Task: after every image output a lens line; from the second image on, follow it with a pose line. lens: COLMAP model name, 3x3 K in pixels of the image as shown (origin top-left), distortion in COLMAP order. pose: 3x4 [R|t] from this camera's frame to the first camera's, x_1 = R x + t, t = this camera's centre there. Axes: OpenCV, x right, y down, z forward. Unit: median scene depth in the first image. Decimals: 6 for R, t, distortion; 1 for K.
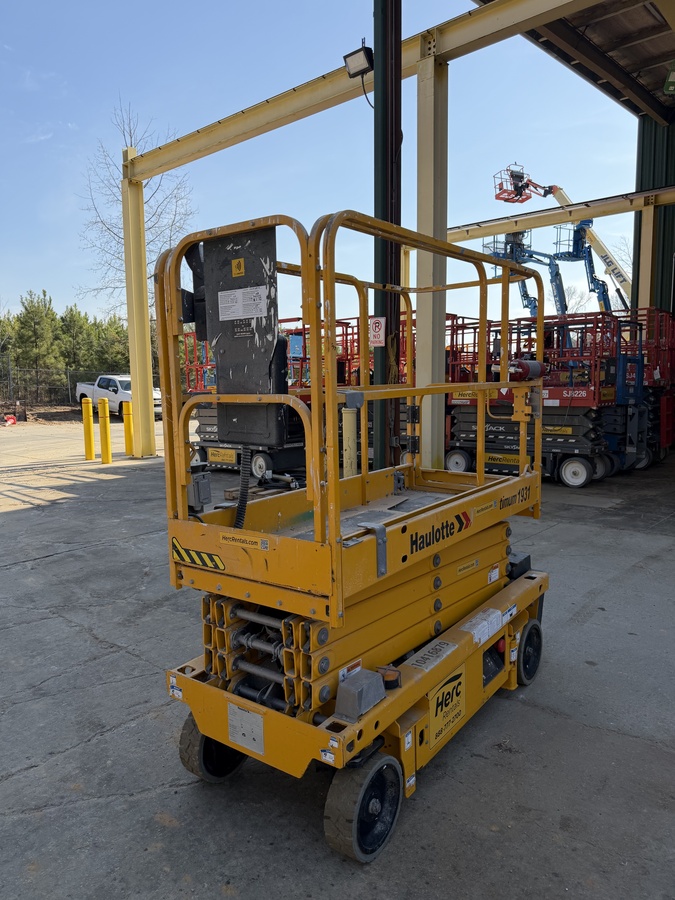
lens RADIAL K [[639.7, 0, 332.8], [0, 639.7, 449.7], [0, 0, 1]] dist [0.014157, -0.021711]
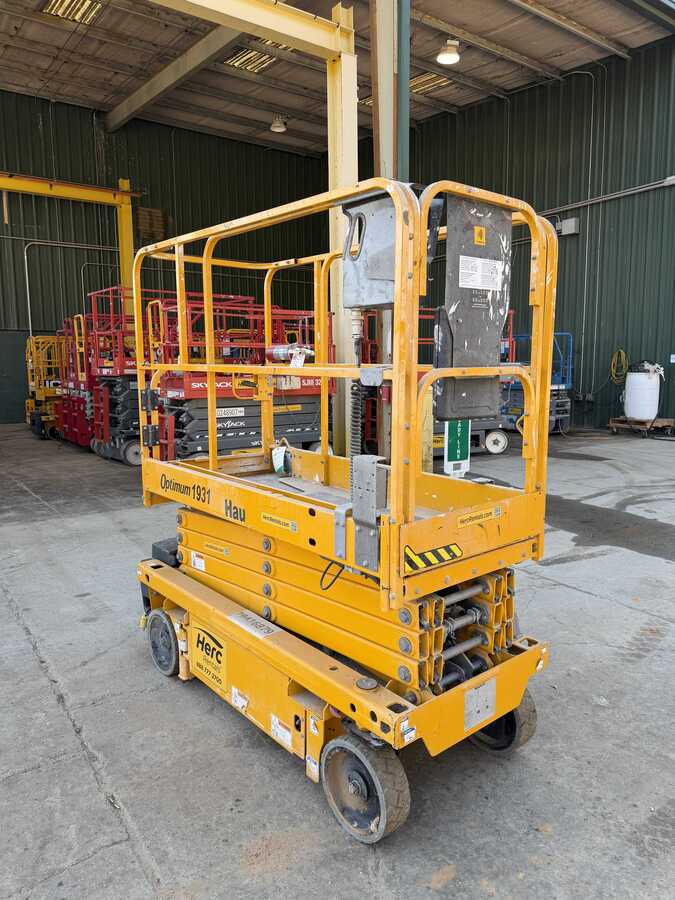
lens RADIAL K [[639.7, 0, 338.9], [0, 639.7, 448.7], [0, 0, 1]] dist [0.014157, -0.021711]
pose [[0.231279, -0.115238, 0.966038, -1.121884], [0.108526, 0.989819, 0.092093, -0.073776], [-0.966815, 0.083541, 0.241431, 0.955100]]
